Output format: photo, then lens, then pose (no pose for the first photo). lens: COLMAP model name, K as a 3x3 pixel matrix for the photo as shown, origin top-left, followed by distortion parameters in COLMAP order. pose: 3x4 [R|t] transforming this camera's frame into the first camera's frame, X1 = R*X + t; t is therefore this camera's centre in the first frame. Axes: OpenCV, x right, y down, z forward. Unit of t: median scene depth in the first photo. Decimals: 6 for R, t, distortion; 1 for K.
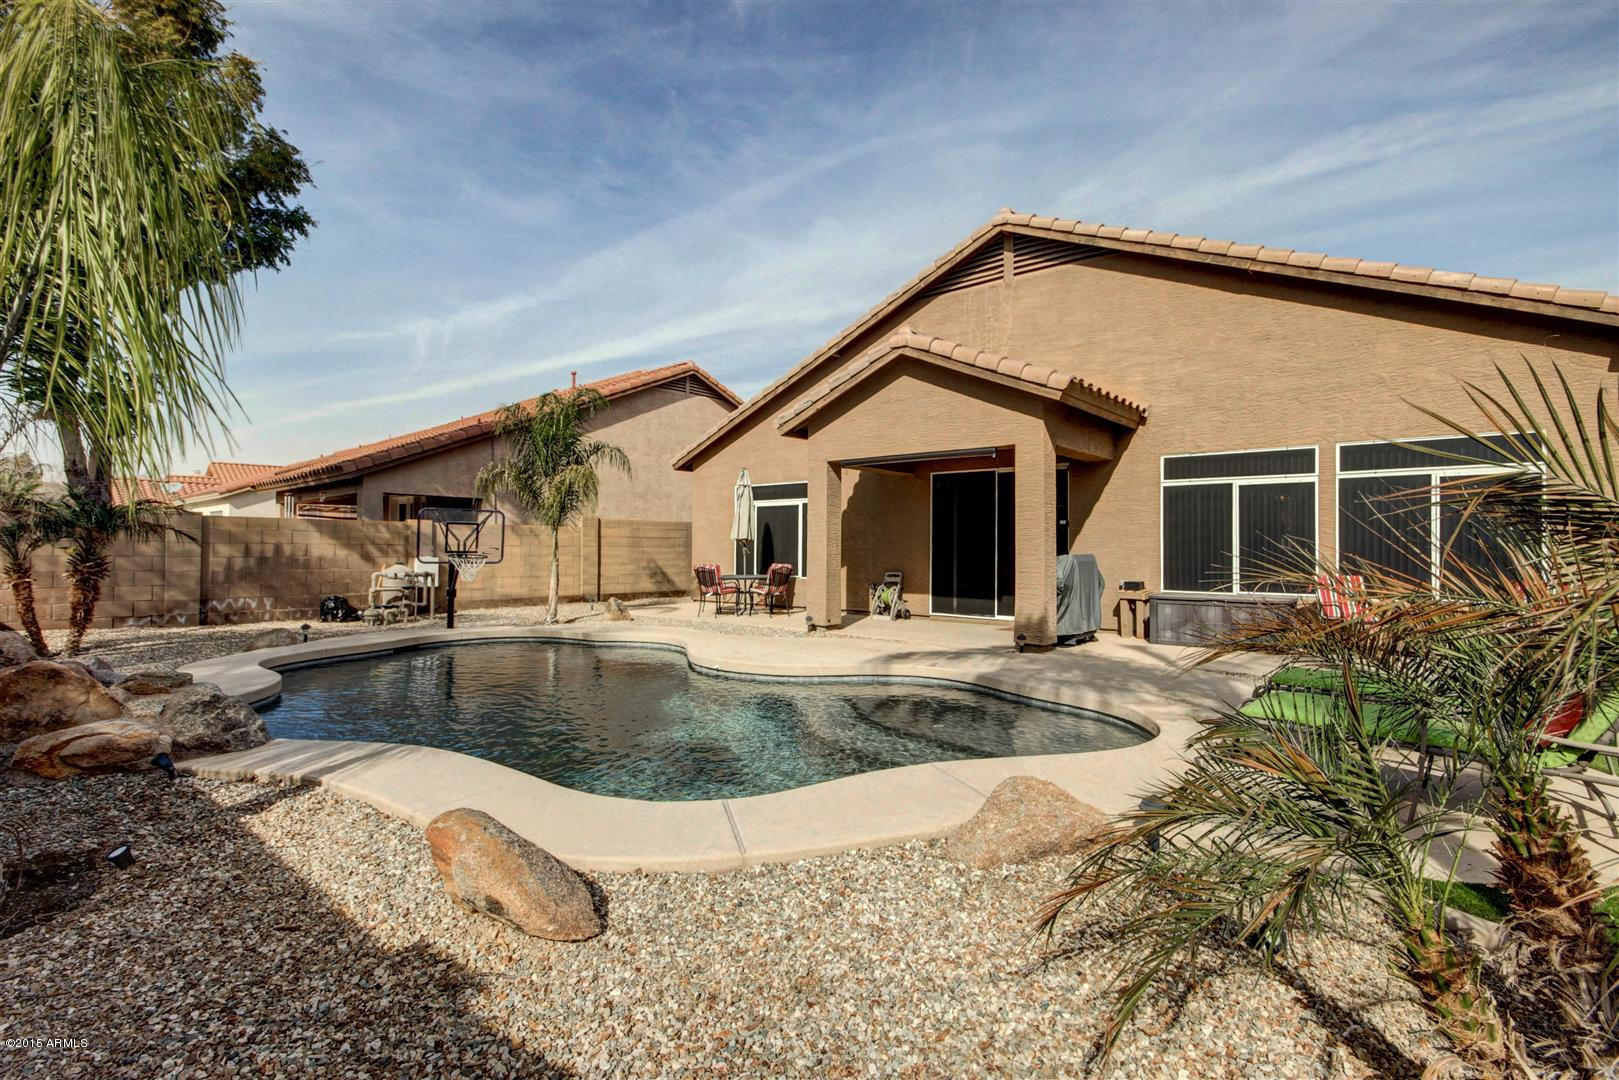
lens RADIAL K [[759.7, 0, 815.6], [0, 759.7, 535.2], [0, 0, 1]] dist [0.016297, 0.000026]
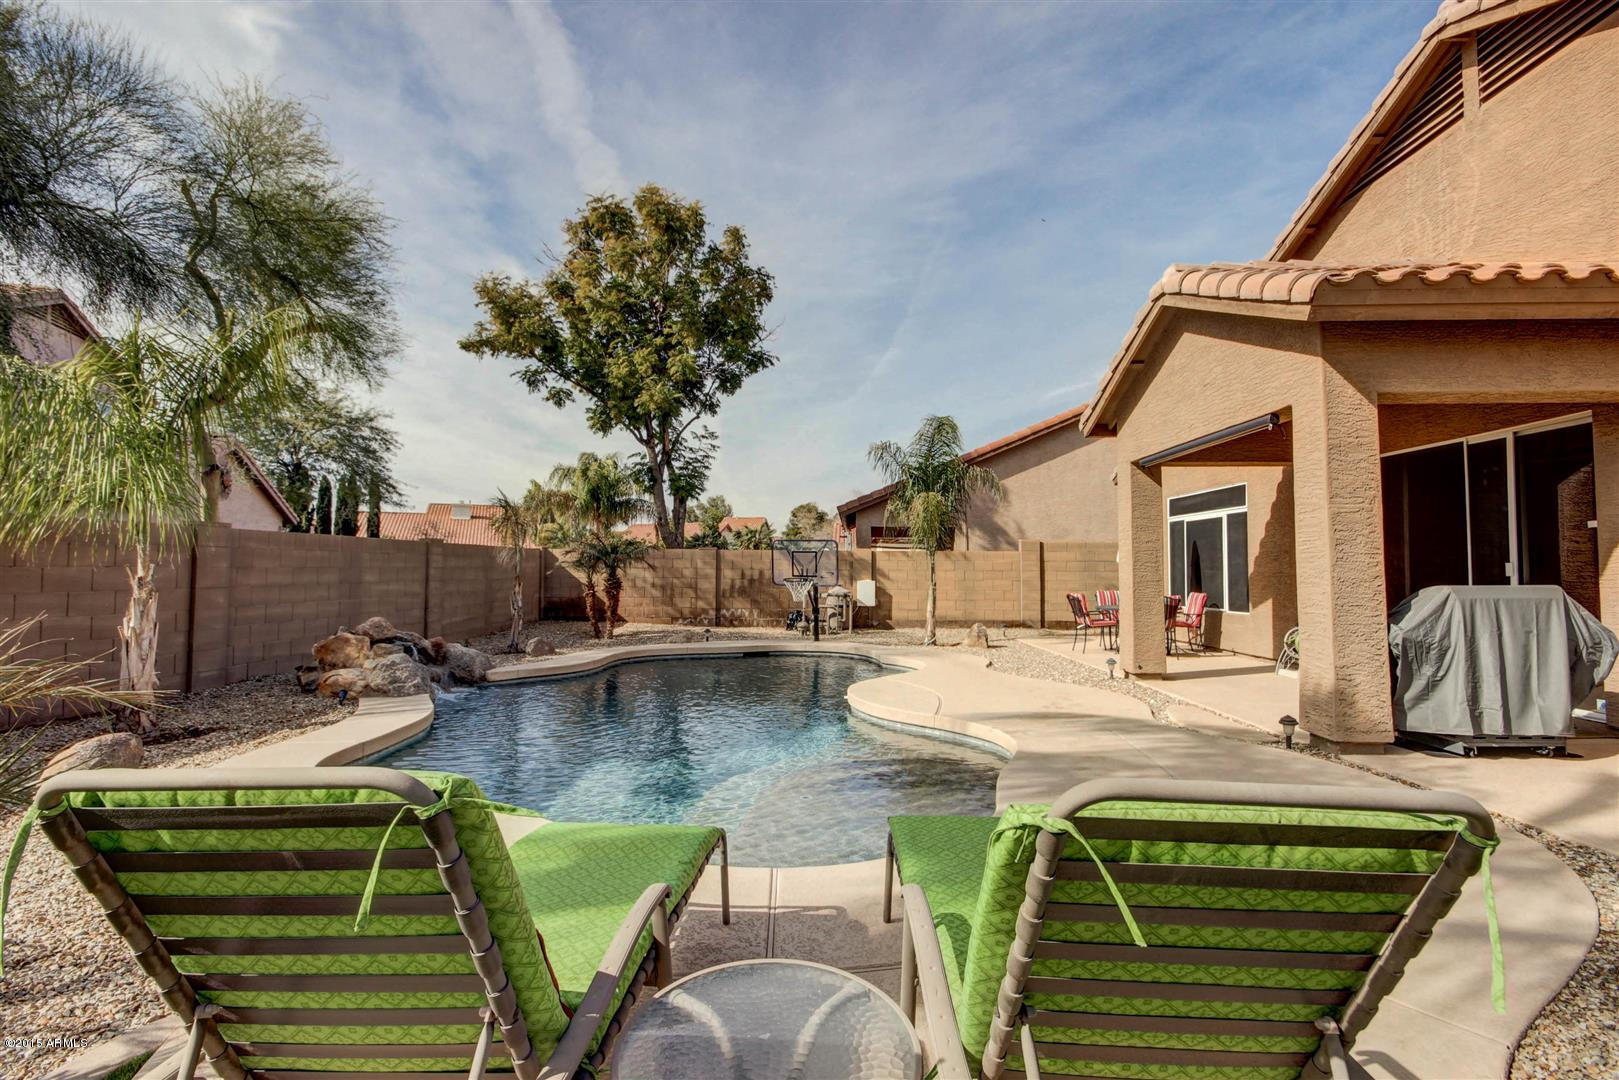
lens RADIAL K [[746.4, 0, 802.8], [0, 746.4, 535.6], [0, 0, 1]] dist [0.018214, 0.000542]
pose [[0.623469, -0.038429, -0.780903, 0.370414], [0.012950, 0.999162, -0.038830, 0.003701], [0.781741, 0.014097, 0.623444, 0.236422]]
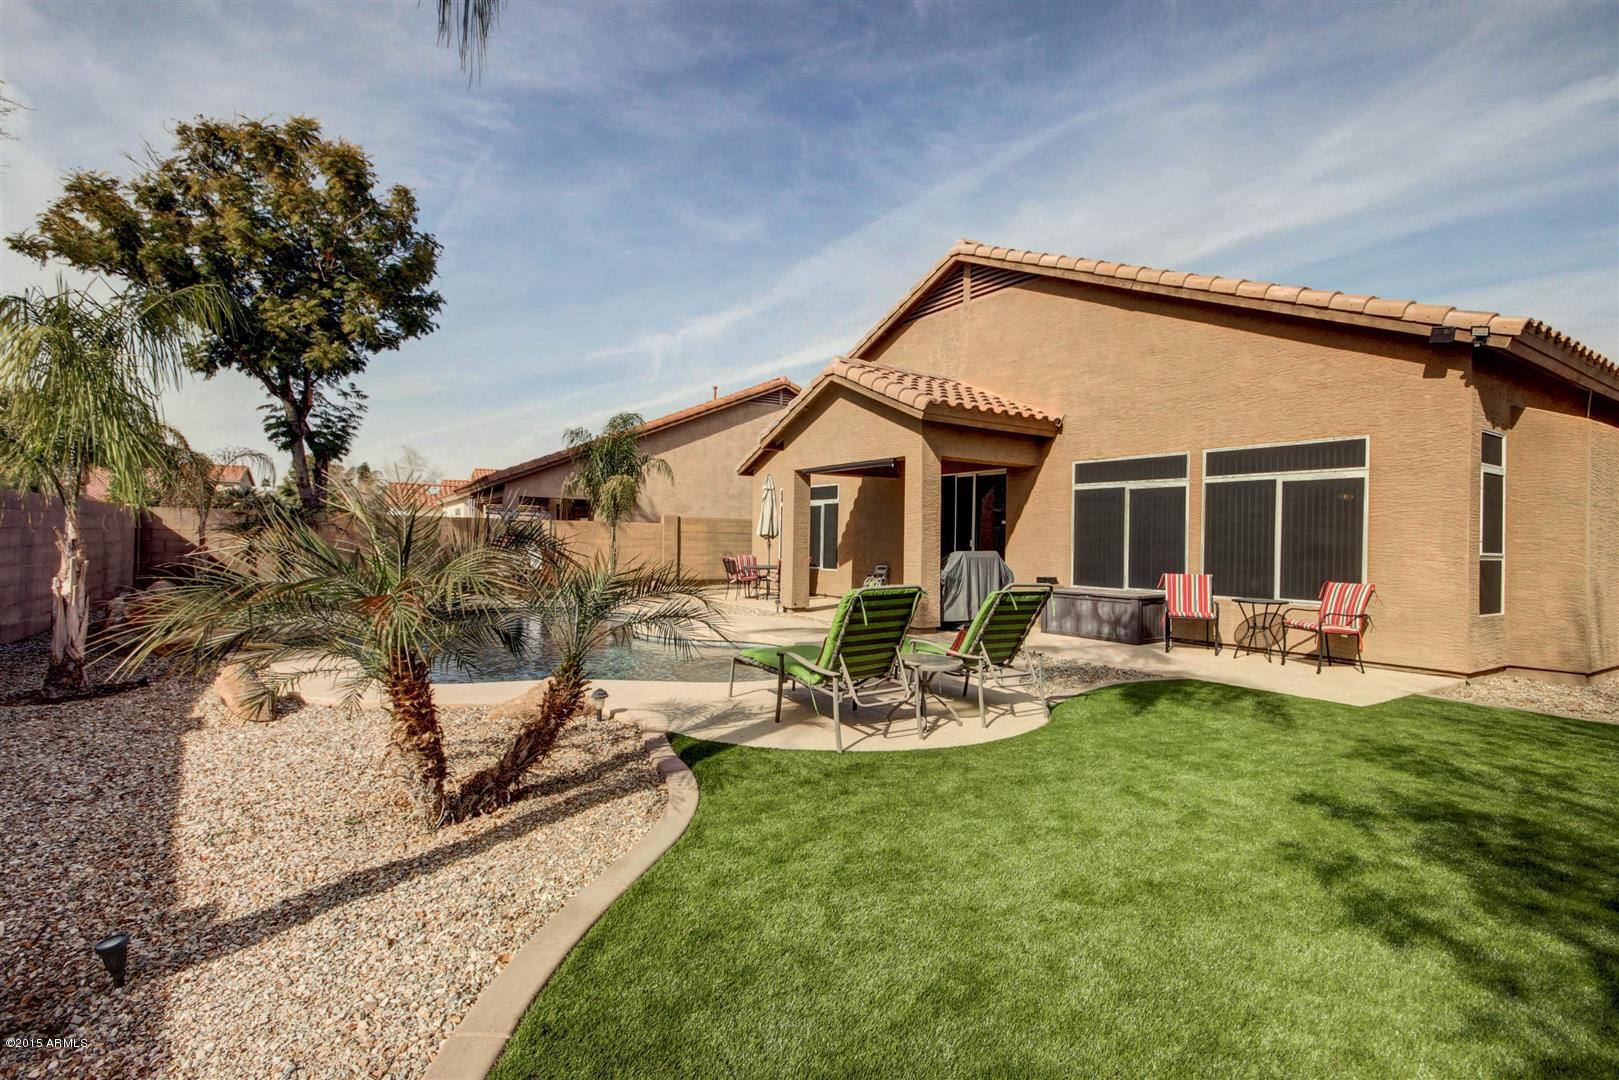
lens RADIAL K [[758.5, 0, 809.5], [0, 758.5, 540.0], [0, 0, 1]] dist [0.020651, 0.000347]
pose [[0.960075, 0.011446, -0.279509, 0.341125], [-0.007997, 0.999877, 0.013476, -0.003809], [0.279629, -0.010703, 0.960048, -0.127196]]
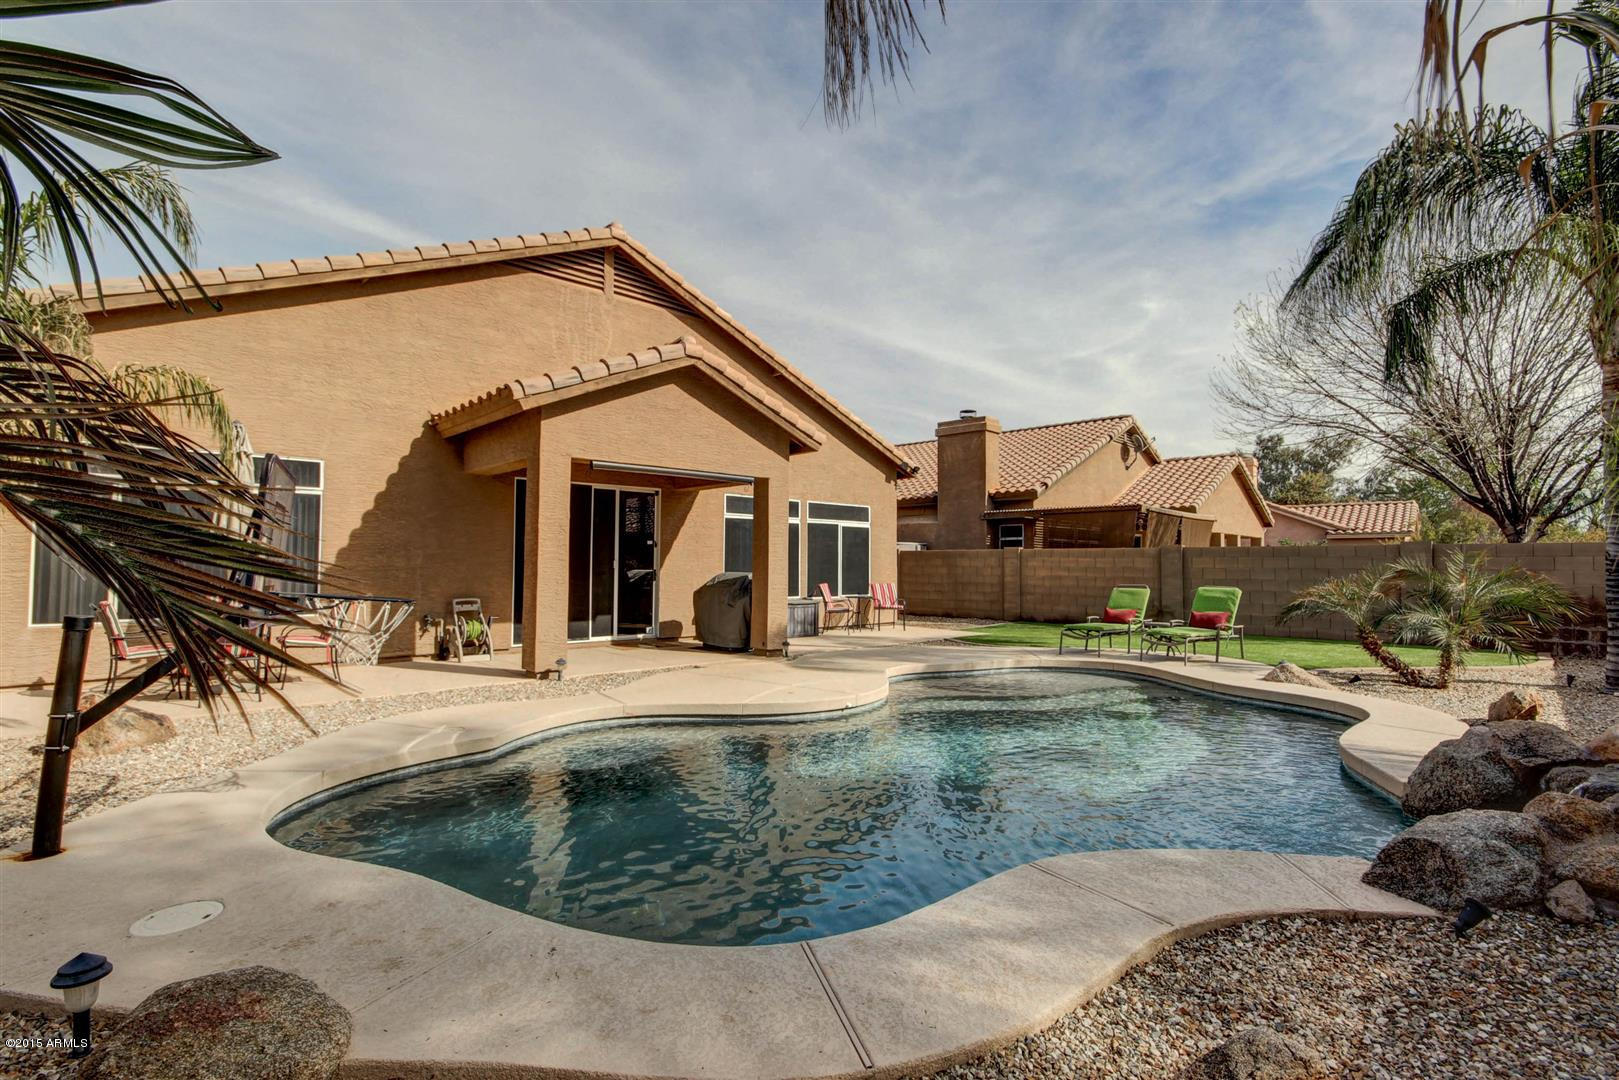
lens RADIAL K [[758.5, 0, 809.5], [0, 758.5, 540.0], [0, 0, 1]] dist [0.020651, 0.000347]
pose [[0.138050, 0.033852, 0.989847, -0.663677], [-0.017809, 0.999339, -0.031693, 0.008725], [-0.990265, -0.013253, 0.138562, 0.592169]]
